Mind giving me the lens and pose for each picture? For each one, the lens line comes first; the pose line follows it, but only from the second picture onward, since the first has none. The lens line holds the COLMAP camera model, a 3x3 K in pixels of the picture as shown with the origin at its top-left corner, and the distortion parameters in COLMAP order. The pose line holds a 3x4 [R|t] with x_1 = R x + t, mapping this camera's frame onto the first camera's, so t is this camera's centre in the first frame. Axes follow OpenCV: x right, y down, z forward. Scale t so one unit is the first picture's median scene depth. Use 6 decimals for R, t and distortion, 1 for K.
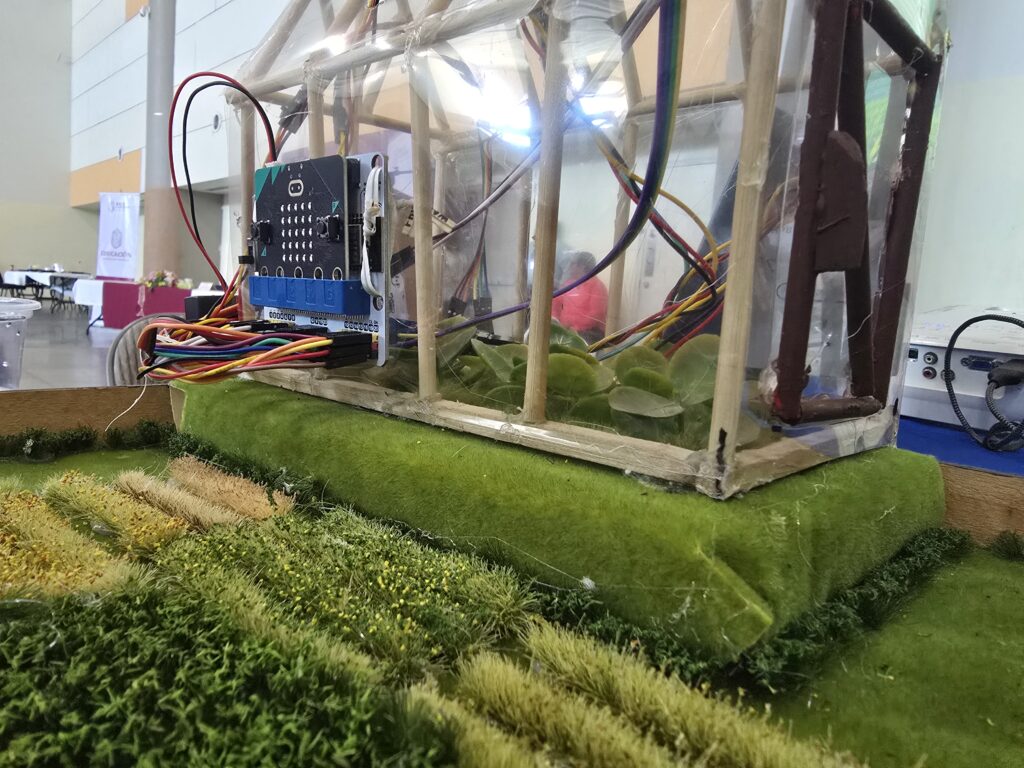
lens RADIAL K [[697.1, 0, 425.7], [0, 697.1, 392.7], [0, 0, 1]] dist [0.009134, 0.007470]
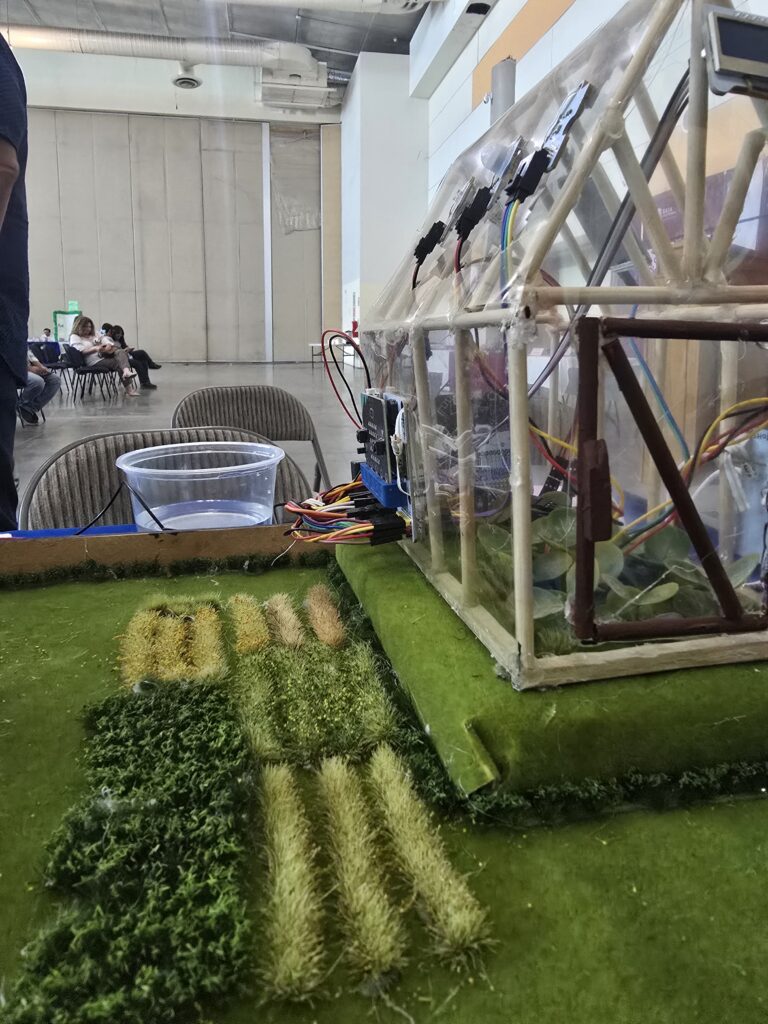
lens RADIAL K [[697.1, 0, 398.8], [0, 697.1, 437.6], [0, 0, 1]] dist [0.009134, 0.007470]
pose [[0.868887, 0.005144, -0.494983, 0.632201], [-0.014828, 0.999768, -0.015640, -0.235396], [0.494788, 0.020929, 0.868762, -0.271063]]
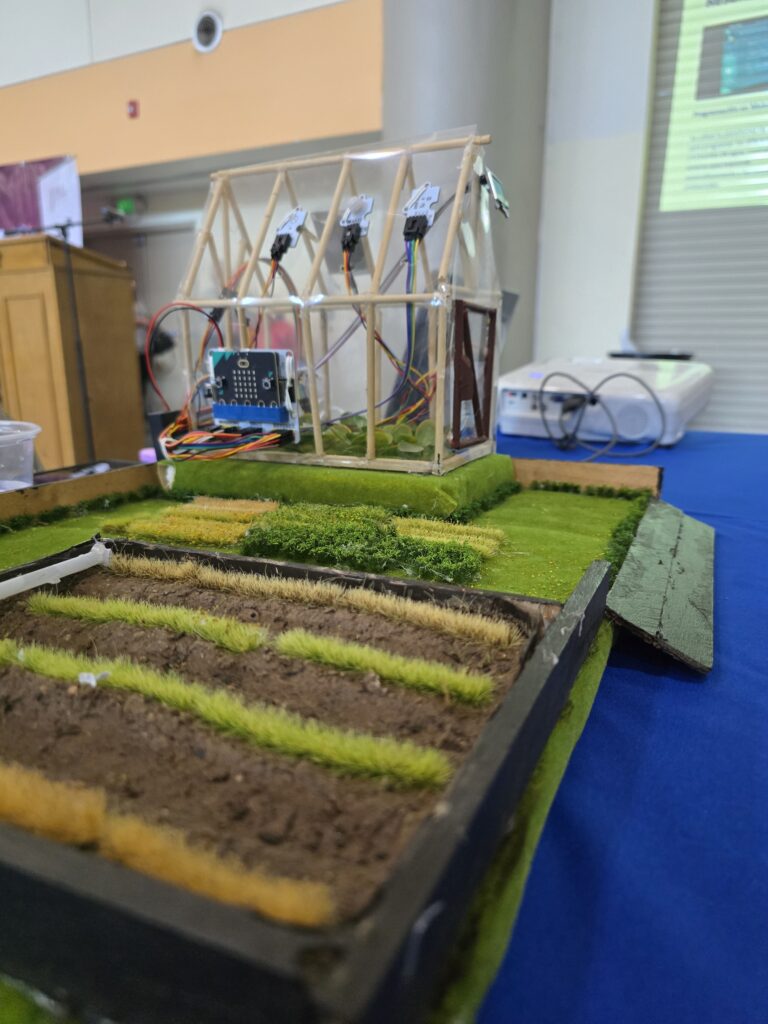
lens RADIAL K [[695.8, 0, 391.2], [0, 695.8, 513.9], [0, 0, 1]] dist [0.007811, 0.004823]
pose [[0.925088, -0.141352, 0.352465, -0.634514], [0.102418, 0.986619, 0.126863, -0.068768], [-0.365681, -0.081261, 0.927186, -1.283719]]
